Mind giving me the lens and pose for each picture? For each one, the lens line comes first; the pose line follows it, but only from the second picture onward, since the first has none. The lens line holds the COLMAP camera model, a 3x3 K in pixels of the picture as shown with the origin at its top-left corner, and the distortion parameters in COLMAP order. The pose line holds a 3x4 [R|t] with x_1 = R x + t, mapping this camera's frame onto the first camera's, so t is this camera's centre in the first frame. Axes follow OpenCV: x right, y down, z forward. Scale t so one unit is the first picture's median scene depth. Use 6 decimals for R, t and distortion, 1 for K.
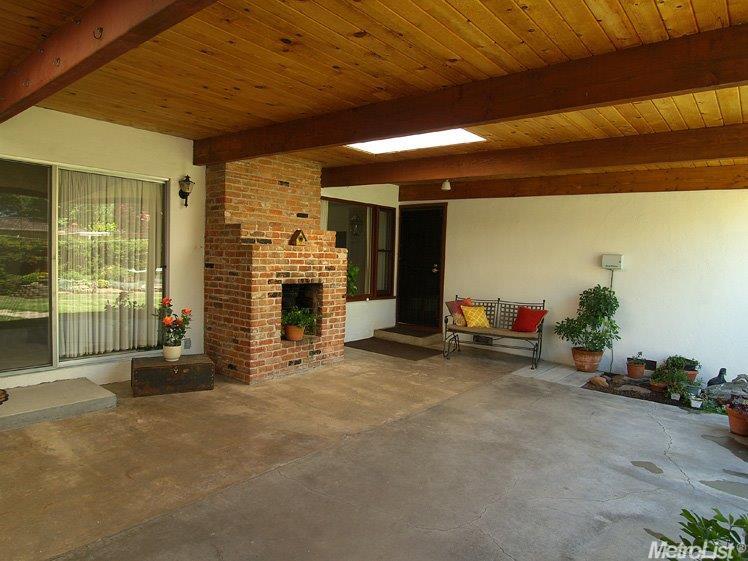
lens RADIAL K [[471.6, 0, 368.1], [0, 471.6, 280.2], [0, 0, 1]] dist [-0.026605, 0.002020]
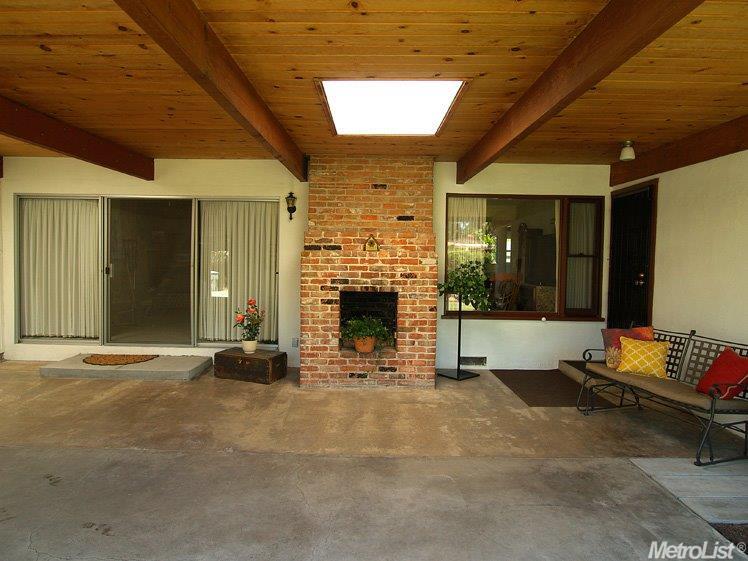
lens RADIAL K [[471.6, 0, 368.1], [0, 471.6, 280.2], [0, 0, 1]] dist [-0.026605, 0.002020]
pose [[0.641792, 0.008961, -0.766827, 0.582395], [-0.034822, 0.999241, -0.017466, 0.000876], [0.766088, 0.037912, 0.641617, 0.412480]]
